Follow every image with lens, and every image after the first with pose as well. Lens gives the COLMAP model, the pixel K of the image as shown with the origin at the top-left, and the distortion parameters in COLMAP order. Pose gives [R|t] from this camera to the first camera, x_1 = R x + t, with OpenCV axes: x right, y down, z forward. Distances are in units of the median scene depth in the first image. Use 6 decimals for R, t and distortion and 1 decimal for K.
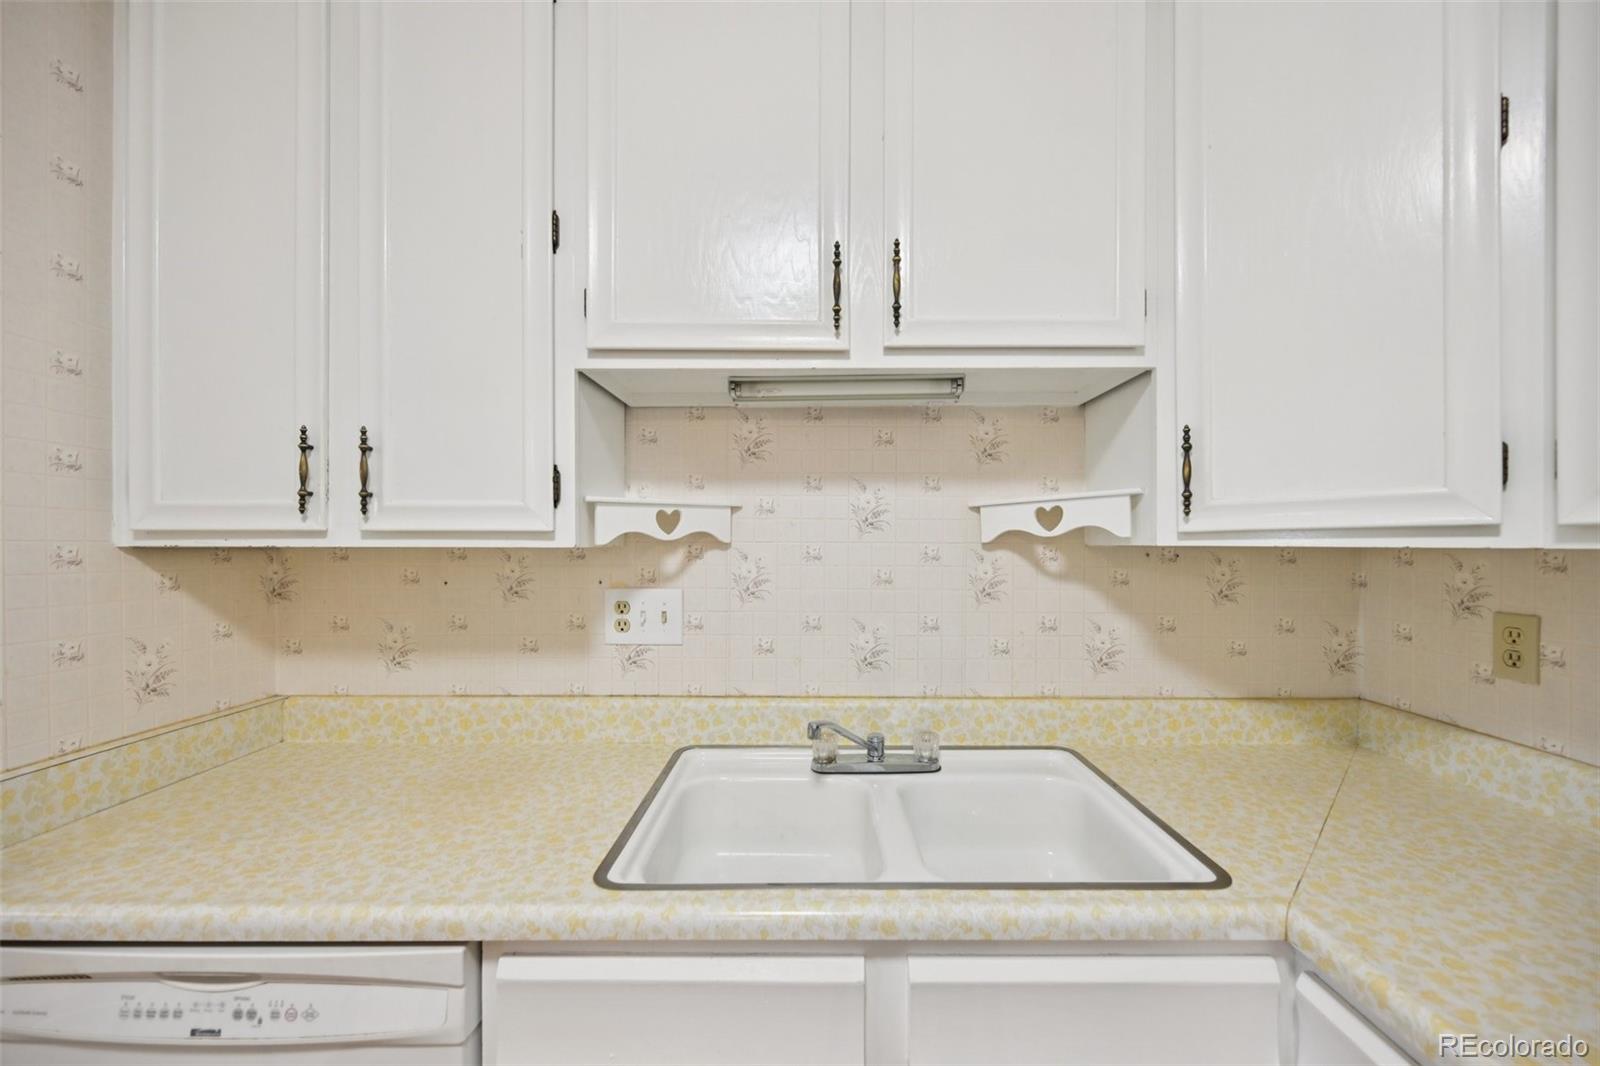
lens RADIAL K [[630.7, 0, 817.0], [0, 630.7, 546.0], [0, 0, 1]] dist [-0.002157, 0.001325]
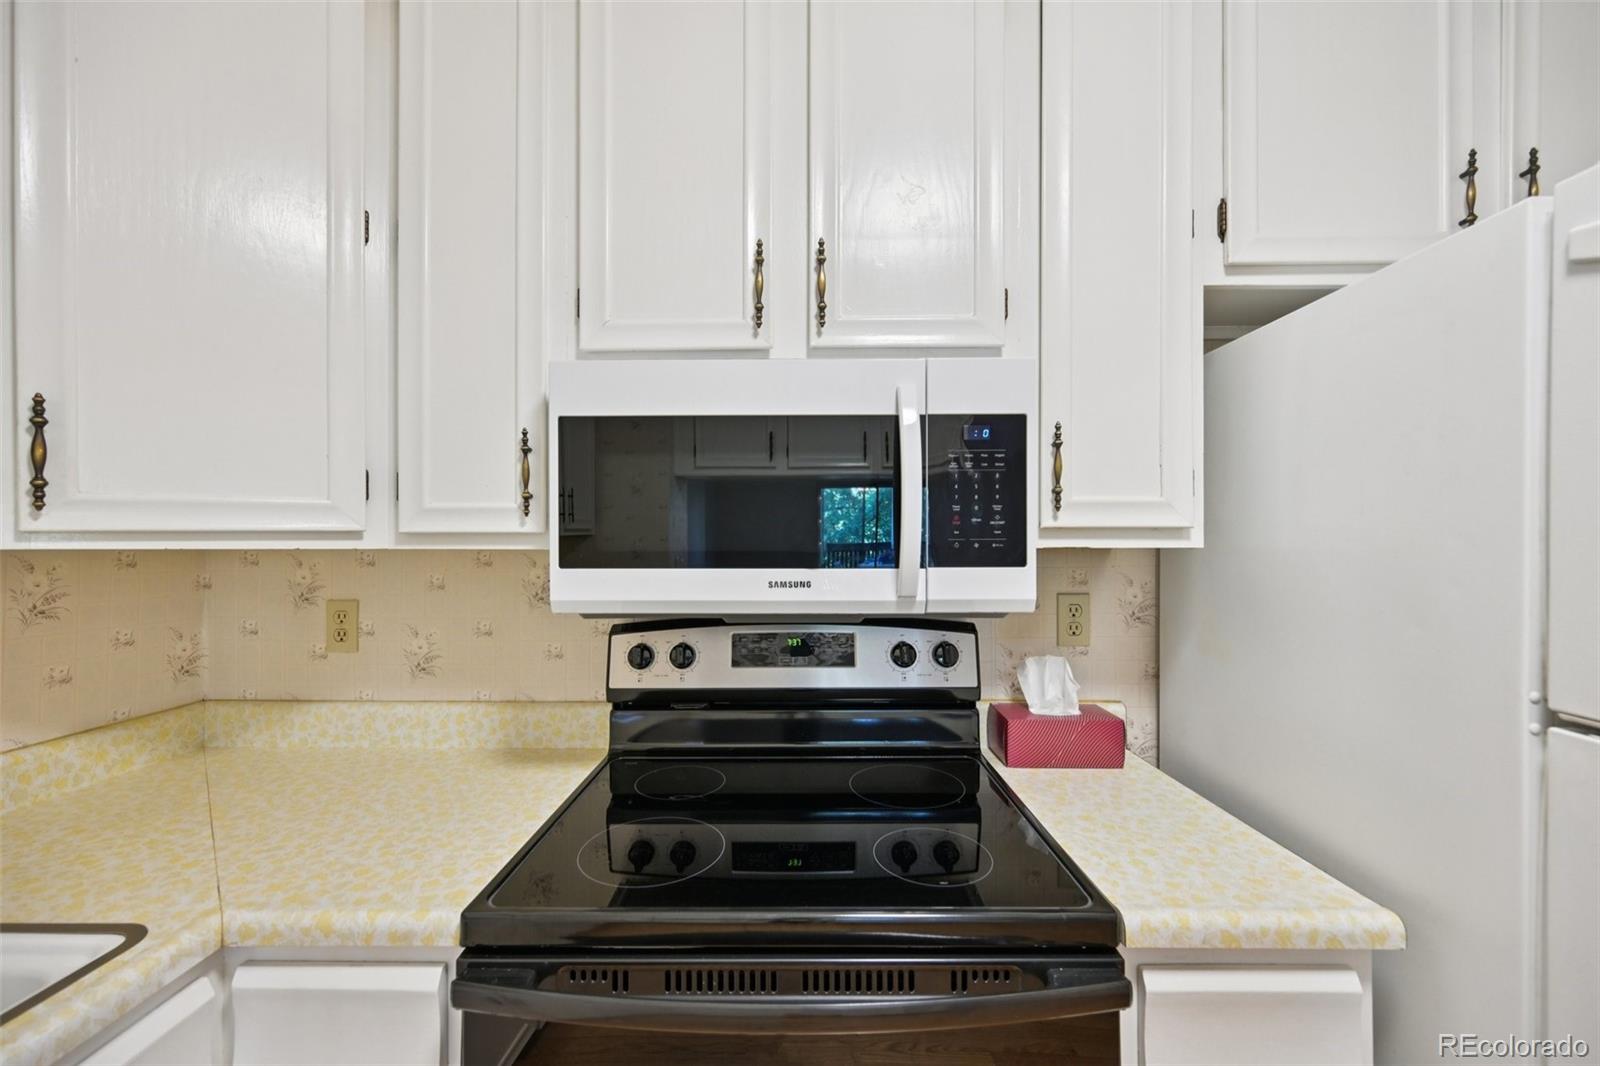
lens RADIAL K [[630.7, 0, 798.4], [0, 630.7, 543.1], [0, 0, 1]] dist [-0.002157, 0.001325]
pose [[0.012739, 0.001023, 0.999918, -0.155032], [0.004636, 0.999989, -0.001082, -0.002629], [-0.999908, 0.004649, 0.012734, 0.051290]]
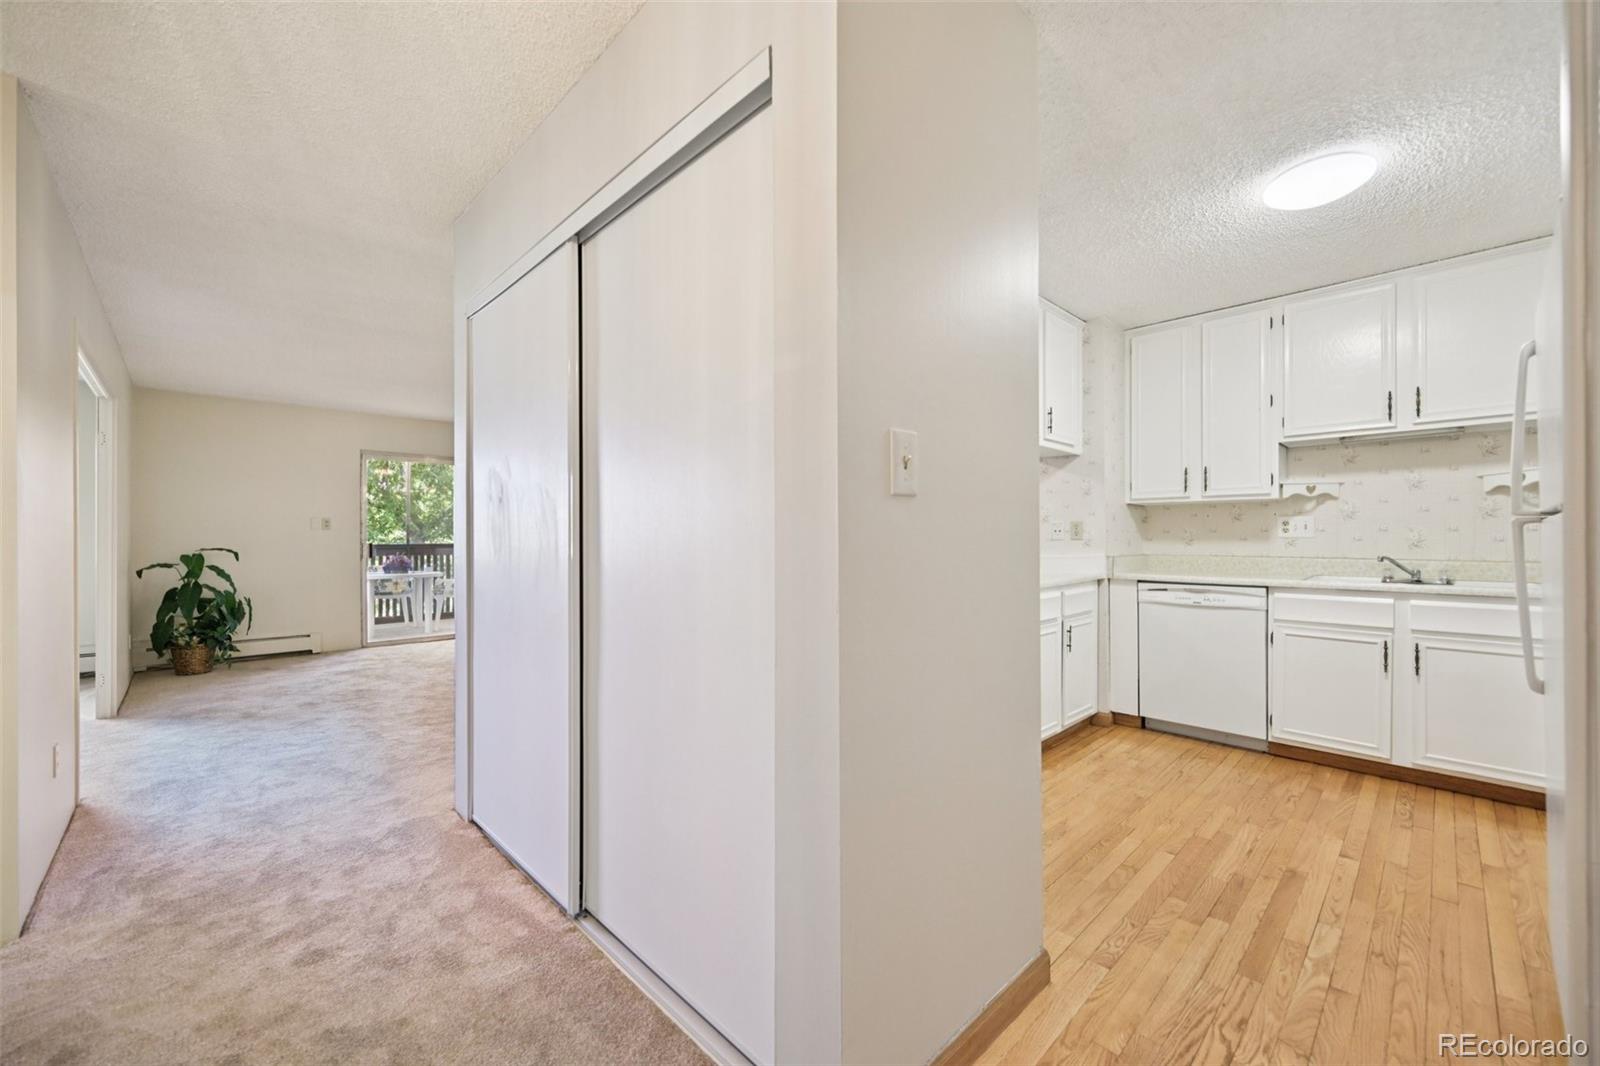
lens RADIAL K [[630.7, 0, 796.8], [0, 630.7, 535.1], [0, 0, 1]] dist [-0.002157, 0.001325]
pose [[0.698304, -0.004095, -0.715789, 0.186036], [0.000042, 0.999984, -0.005680, 0.195291], [0.715801, 0.003936, 0.698293, -2.817231]]
